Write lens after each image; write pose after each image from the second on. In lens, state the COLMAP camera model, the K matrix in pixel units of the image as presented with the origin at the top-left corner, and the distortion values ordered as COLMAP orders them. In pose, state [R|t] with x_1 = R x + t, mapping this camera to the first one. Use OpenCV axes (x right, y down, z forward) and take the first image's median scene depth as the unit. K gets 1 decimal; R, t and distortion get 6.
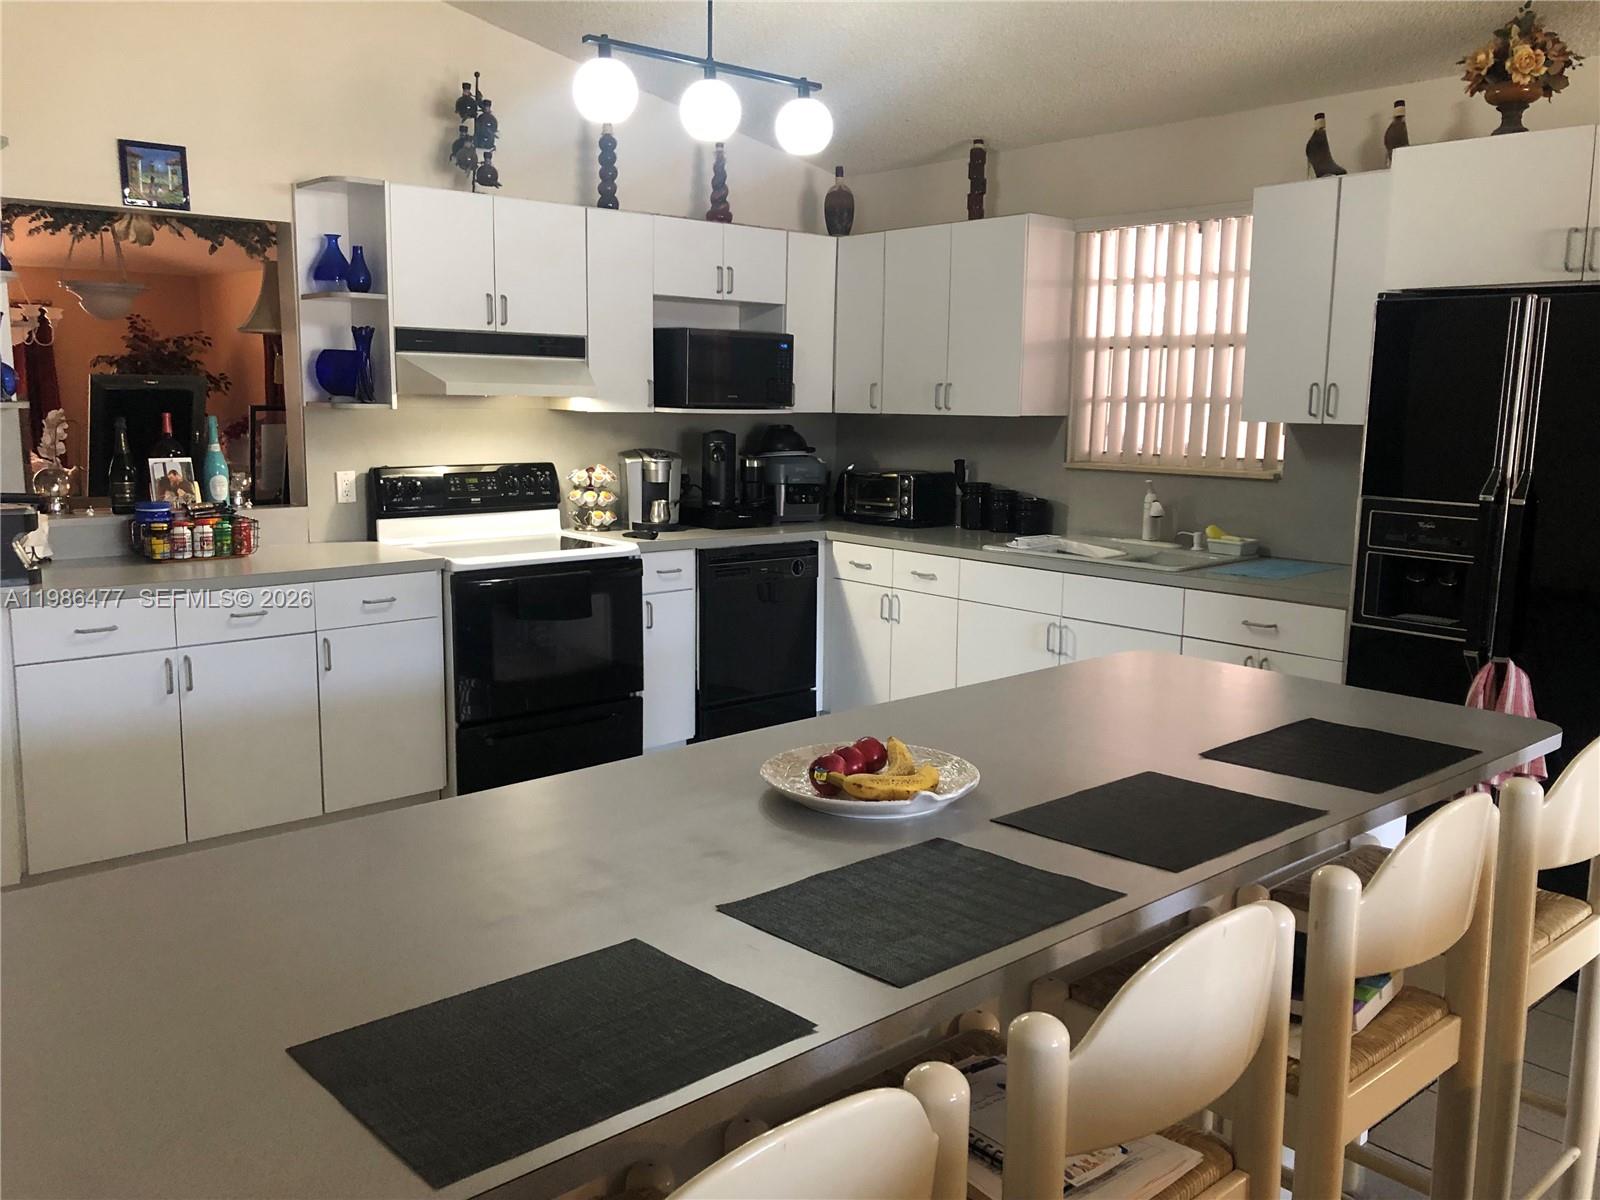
lens RADIAL K [[1324.0, 0, 796.8], [0, 1324.0, 603.5], [0, 0, 1]] dist [0.039694, -0.046820]
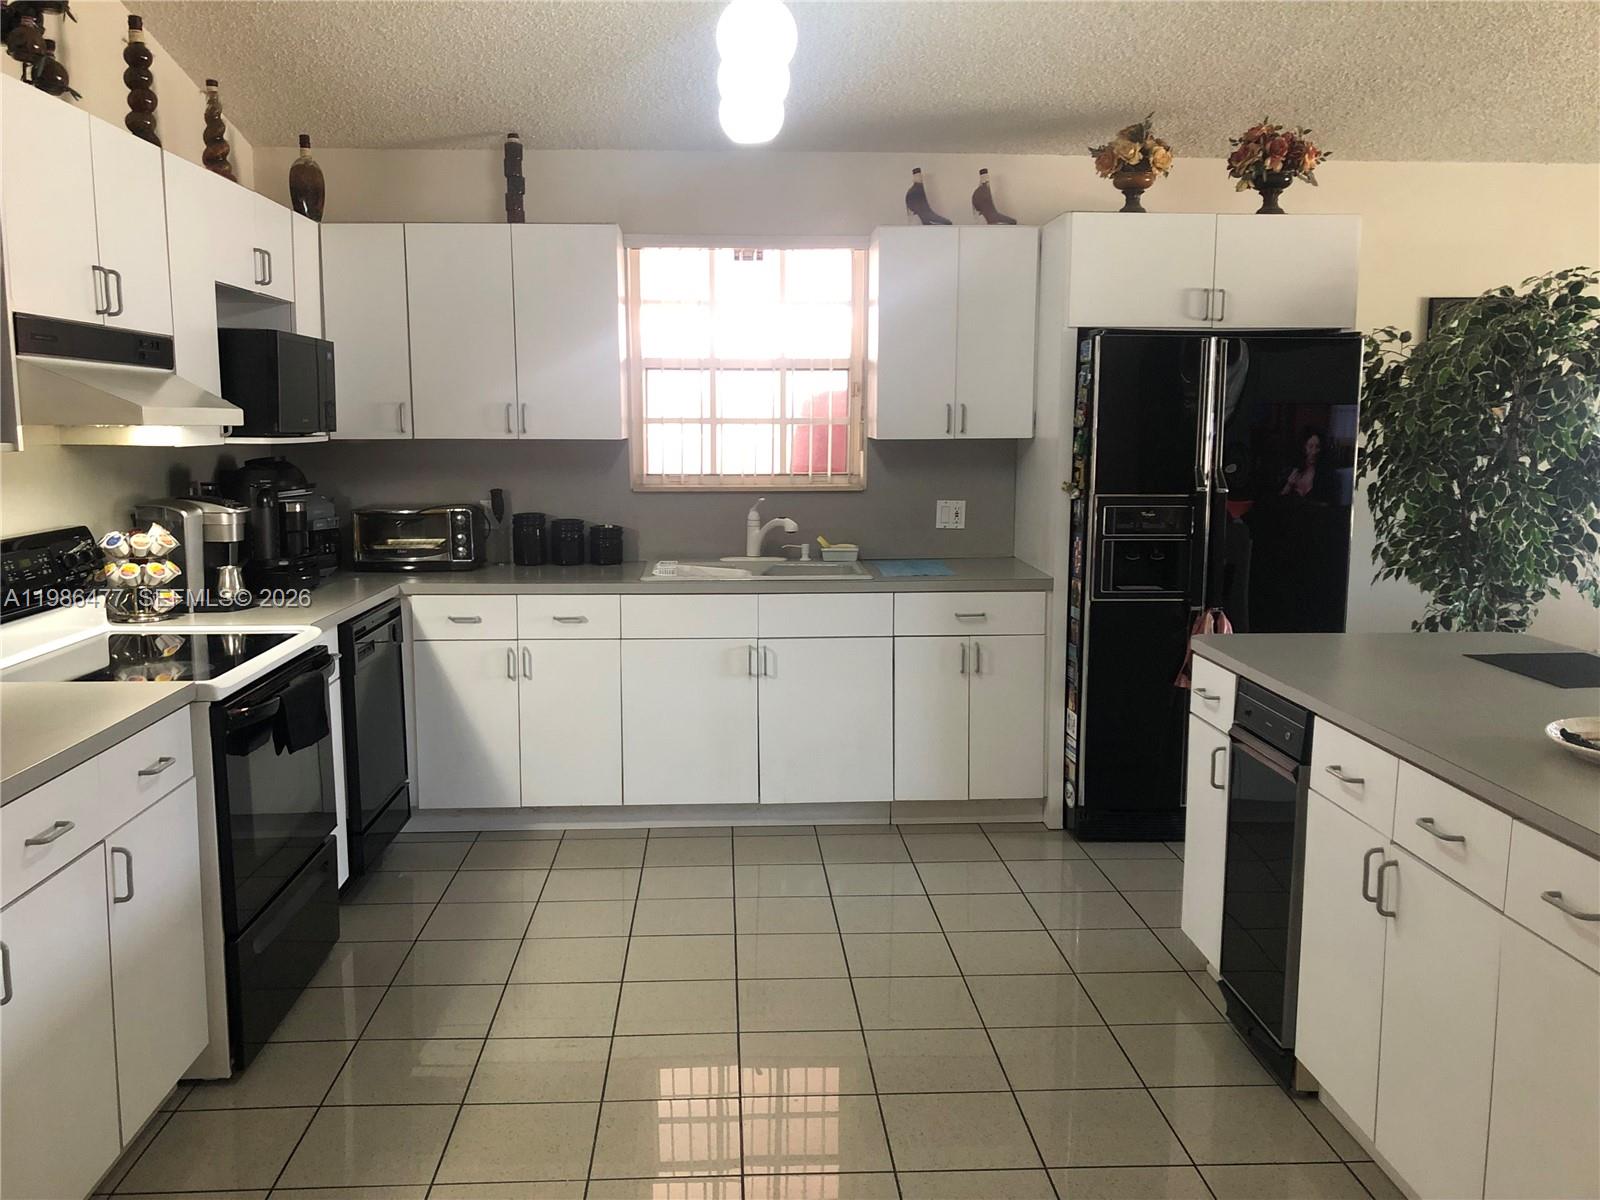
lens RADIAL K [[1324.0, 0, 798.6], [0, 1324.0, 597.7], [0, 0, 1]] dist [0.039694, -0.046820]
pose [[0.619246, -0.117351, 0.776378, -0.486218], [0.131601, 0.990294, 0.044719, -0.053801], [-0.774090, 0.074480, 0.628679, 0.312833]]
